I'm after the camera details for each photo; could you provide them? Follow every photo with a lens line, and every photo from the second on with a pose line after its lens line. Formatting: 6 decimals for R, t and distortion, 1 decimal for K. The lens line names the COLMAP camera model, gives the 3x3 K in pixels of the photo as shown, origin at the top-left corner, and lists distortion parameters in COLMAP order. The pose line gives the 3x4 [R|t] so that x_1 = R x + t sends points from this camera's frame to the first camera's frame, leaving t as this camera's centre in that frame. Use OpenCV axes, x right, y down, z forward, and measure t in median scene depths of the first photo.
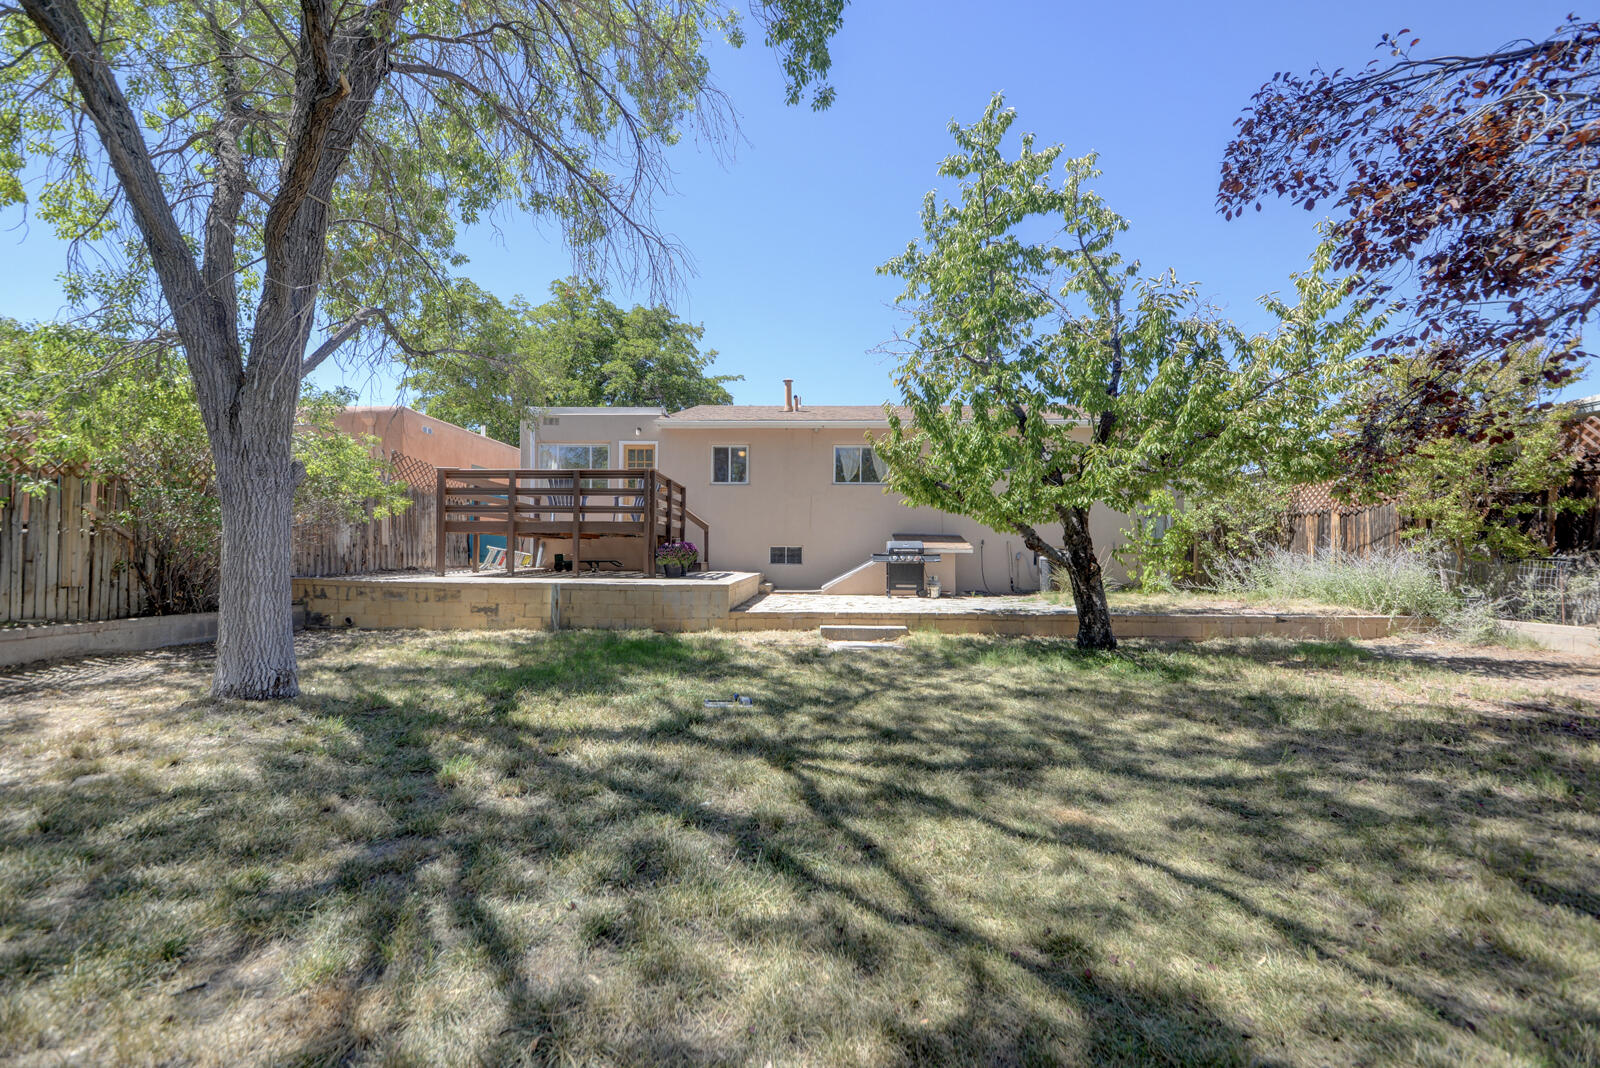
lens RADIAL K [[580.7, 0, 793.2], [0, 580.7, 563.4], [0, 0, 1]] dist [0.001126, -0.014032]
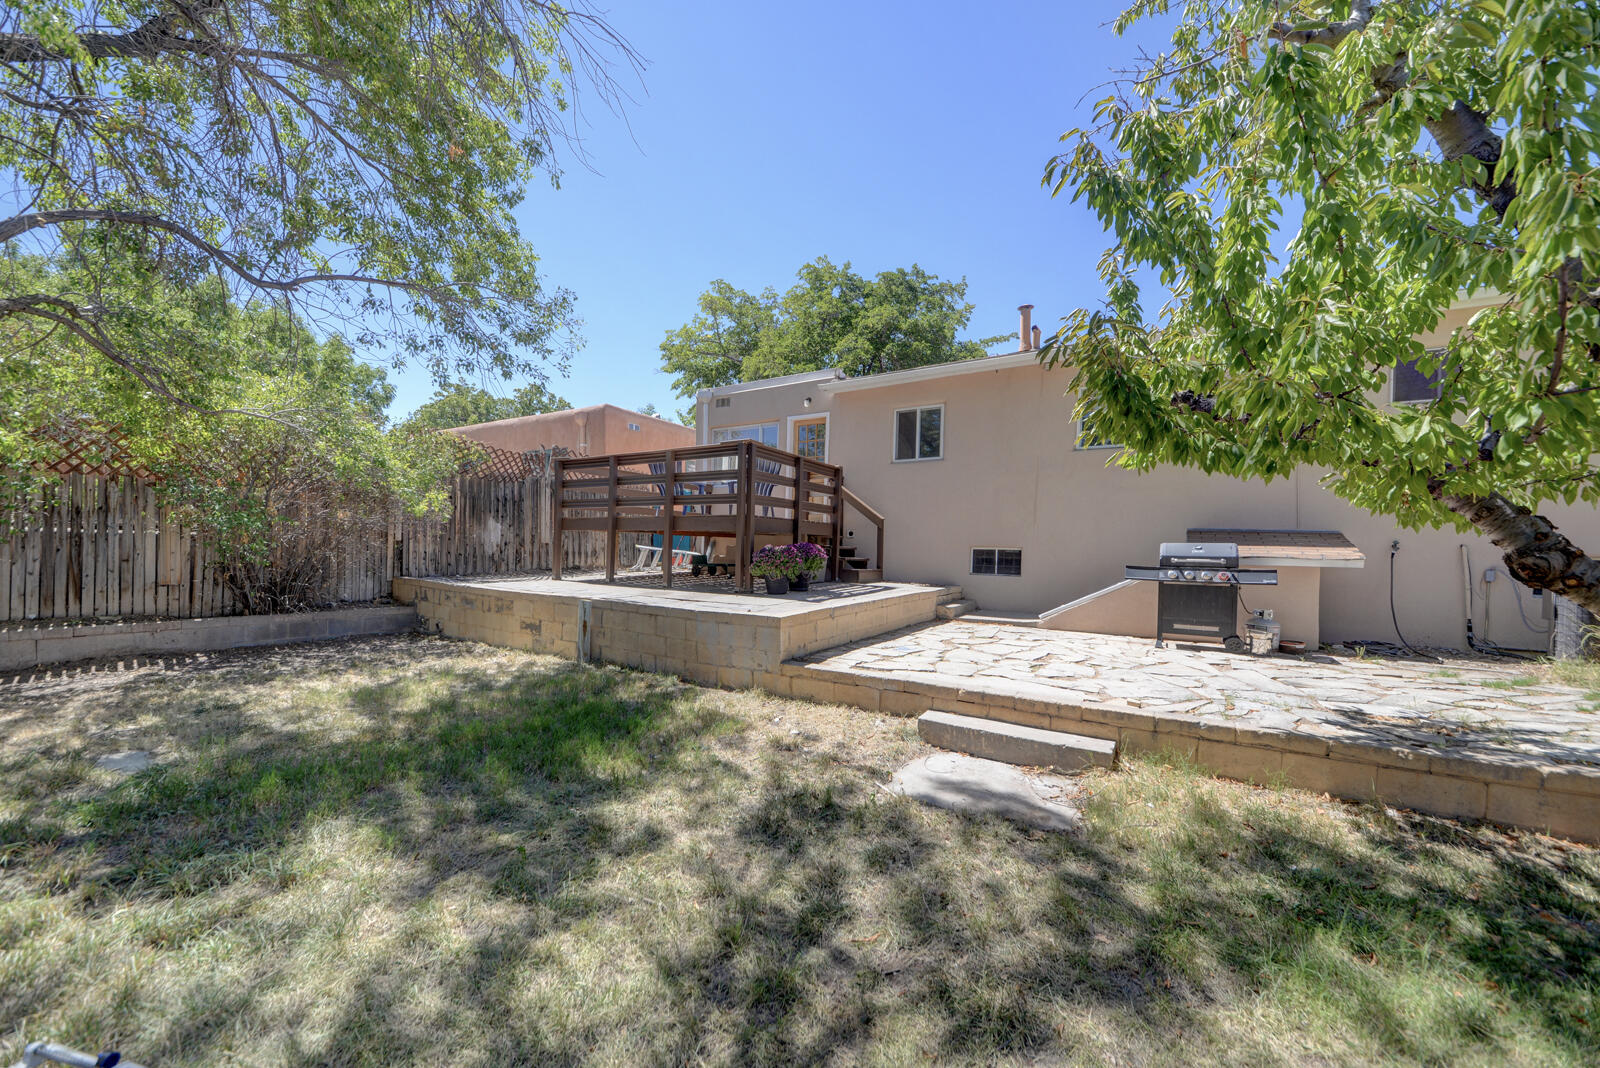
lens RADIAL K [[580.7, 0, 793.2], [0, 580.7, 563.4], [0, 0, 1]] dist [0.001126, -0.014032]
pose [[0.863809, 0.024668, -0.503216, 0.147036], [-0.020400, 0.999694, 0.013989, -0.020536], [0.503407, -0.001818, 0.864048, 0.365158]]
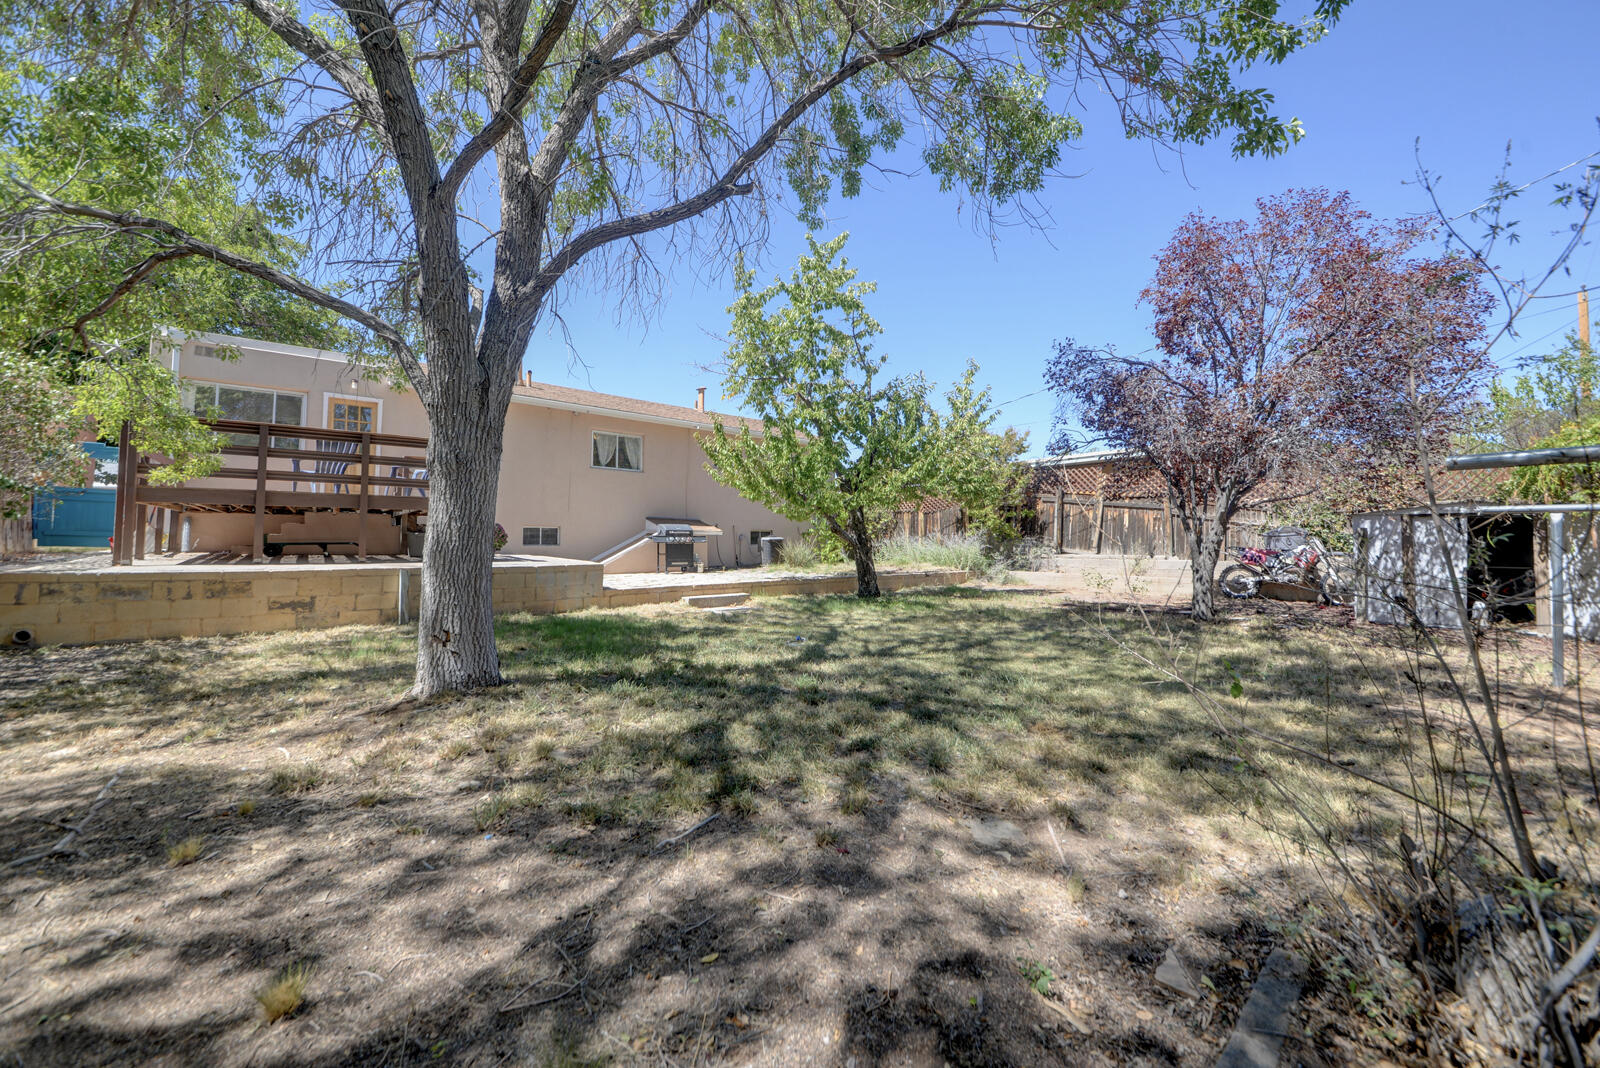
lens RADIAL K [[575.8, 0, 800.0], [0, 575.8, 534.0], [0, 0, 1]] dist [-0.000256, -0.005870]
pose [[0.753766, 0.006220, 0.657113, -0.395825], [0.005371, 0.999863, -0.015625, -0.000070], [-0.657121, 0.015307, 0.753630, -0.025505]]
